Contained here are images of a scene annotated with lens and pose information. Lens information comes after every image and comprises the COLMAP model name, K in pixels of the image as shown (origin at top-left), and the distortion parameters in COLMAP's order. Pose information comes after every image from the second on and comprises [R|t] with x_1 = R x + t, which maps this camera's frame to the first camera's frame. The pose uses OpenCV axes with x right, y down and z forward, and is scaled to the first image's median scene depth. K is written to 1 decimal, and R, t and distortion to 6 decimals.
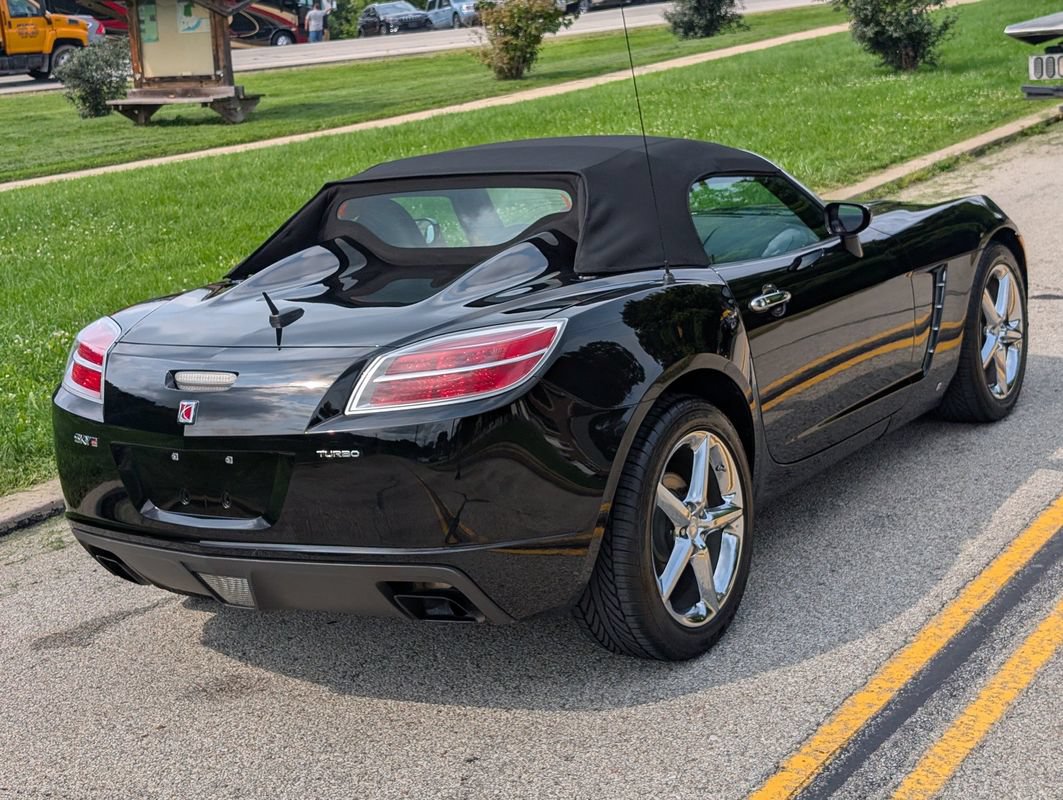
lens RADIAL K [[1635.4, 0, 518.8], [0, 1635.4, 360.5], [0, 0, 1]] dist [0.199729, -0.885319]
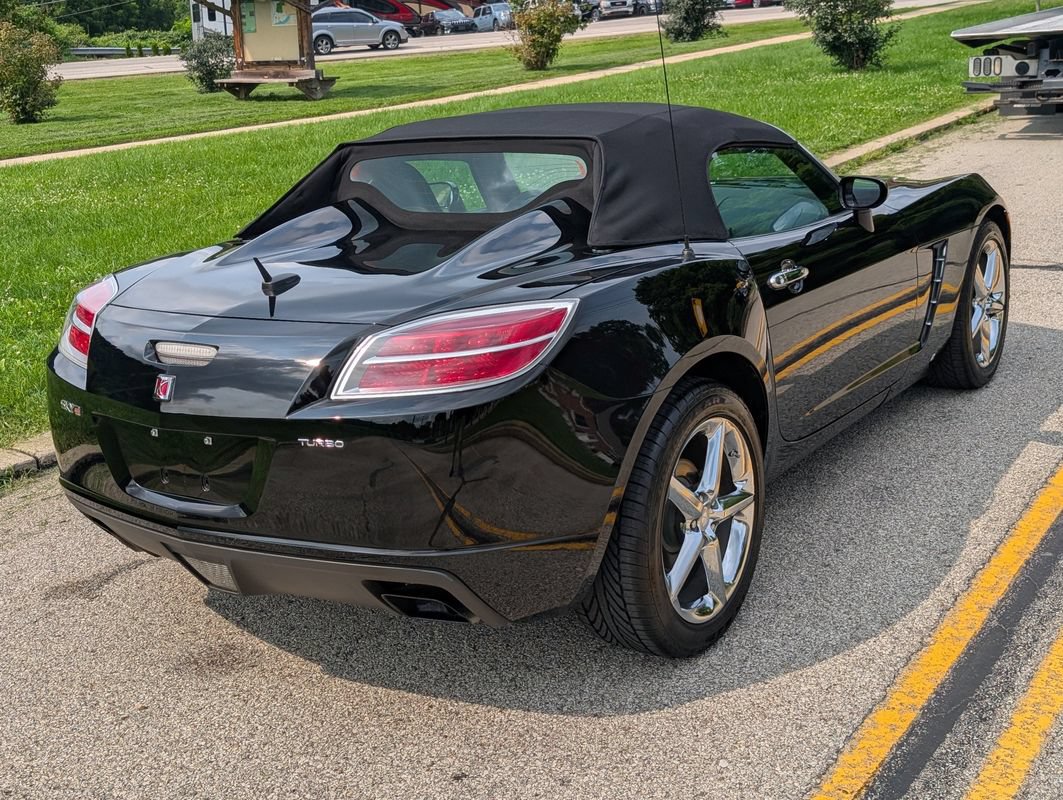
lens RADIAL K [[1239.1, 0, 514.7], [0, 1239.1, 371.8], [0, 0, 1]] dist [0.080440, -0.263761]
pose [[0.999454, 0.028608, -0.016549, 0.006119], [-0.027458, 0.997444, 0.065968, -0.025838], [0.018394, -0.065478, 0.997684, 0.273250]]
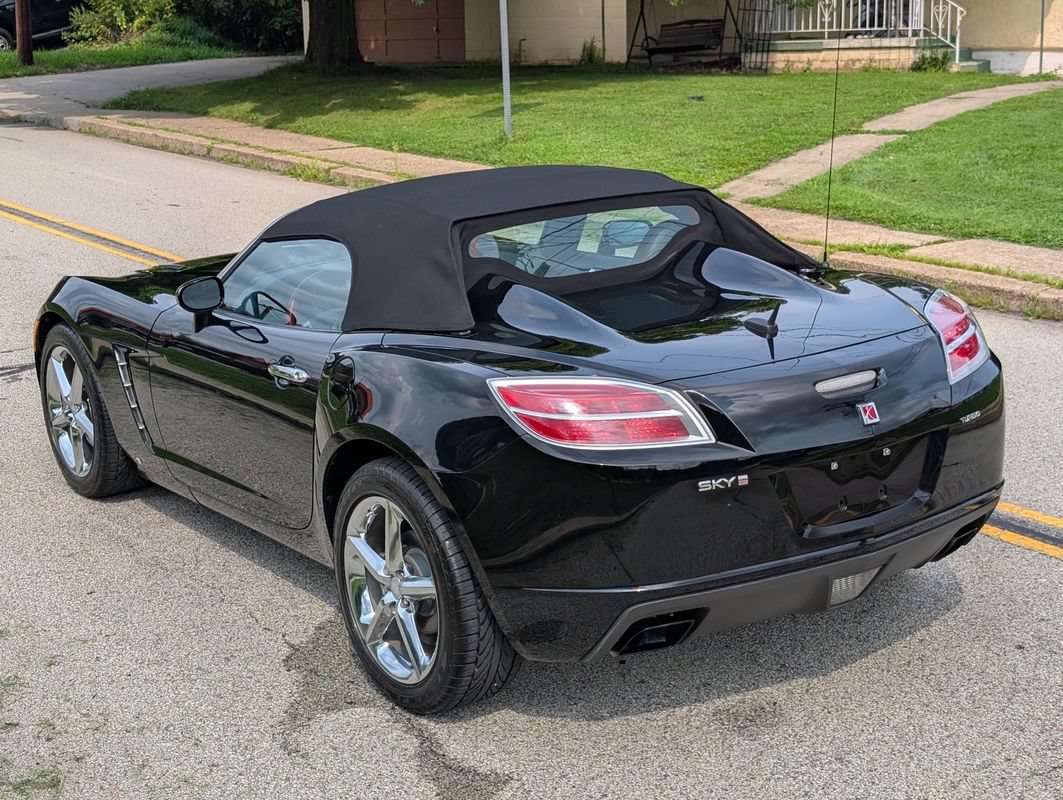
lens RADIAL K [[1639.0, 0, 499.7], [0, 1639.0, 402.8], [0, 0, 1]] dist [0.206943, -0.958742]
pose [[0.390635, -0.140152, 0.909814, -1.083044], [0.176203, 0.981452, 0.075533, -0.082119], [-0.903525, 0.130806, 0.408084, 0.701136]]
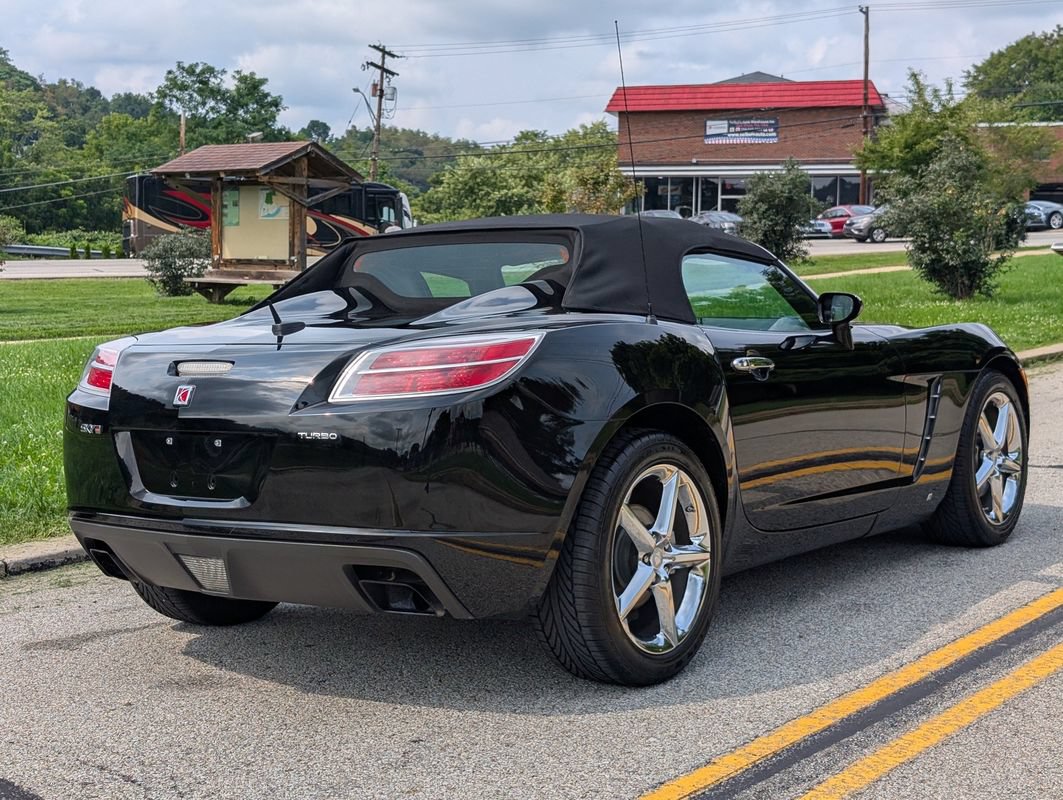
lens RADIAL K [[1624.3, 0, 484.9], [0, 1624.3, 398.0], [0, 0, 1]] dist [0.225998, -0.939766]
pose [[0.995156, 0.077459, -0.060541, 0.050299], [-0.083960, 0.989987, -0.113477, 0.121289], [0.051145, 0.118011, 0.991694, -0.034082]]
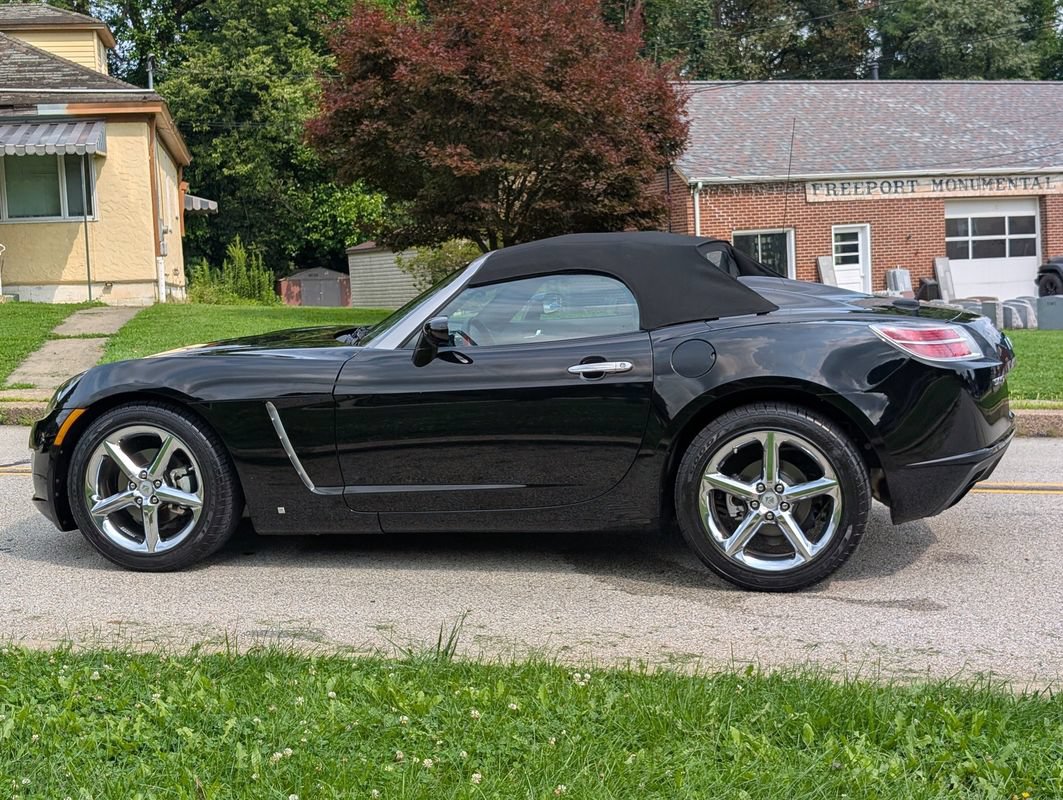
lens RADIAL K [[1642.6, 0, 531.5], [0, 1642.6, 400.0], [0, 0, 1]] dist [0.183186, -0.769935]
pose [[-0.317665, 0.008722, 0.948163, -1.423123], [0.239820, 0.968185, 0.071441, -0.128464], [-0.917374, 0.250083, -0.309650, 1.732452]]
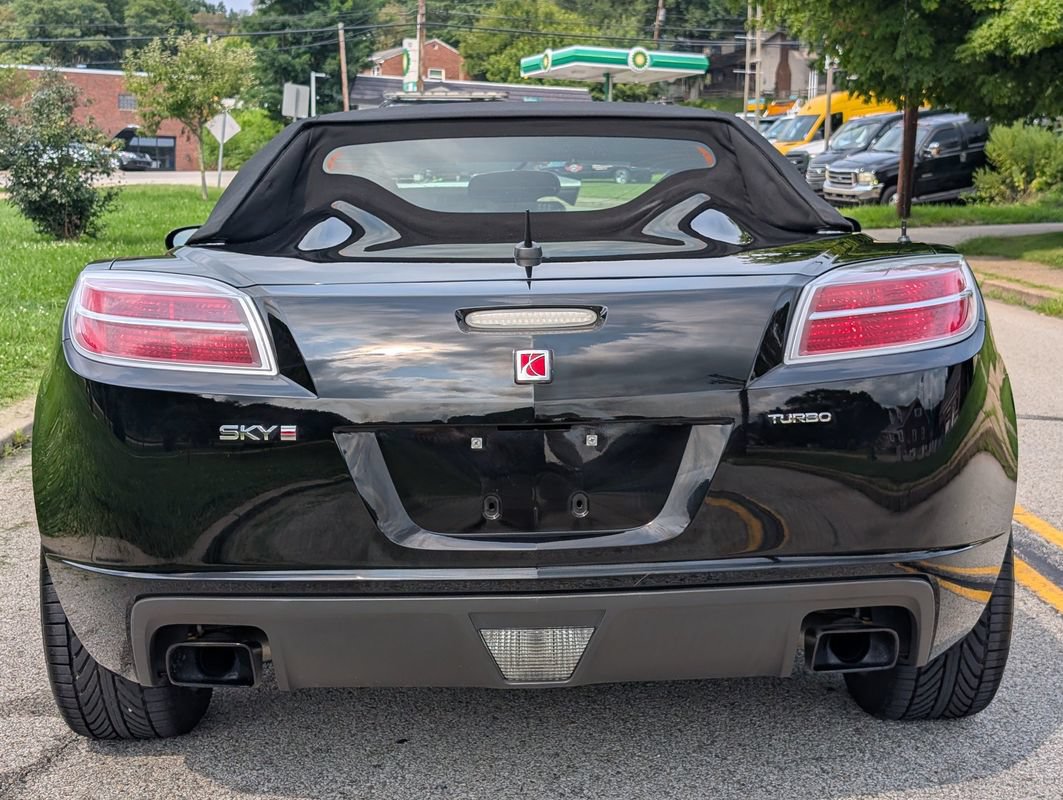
lens RADIAL K [[1642.6, 0, 531.5], [0, 1642.6, 400.0], [0, 0, 1]] dist [0.183186, -0.769935]
pose [[0.815876, 0.021845, 0.577814, -0.505252], [0.040839, 0.994614, -0.095267, 0.093385], [-0.576782, 0.101323, 0.810590, 0.433510]]
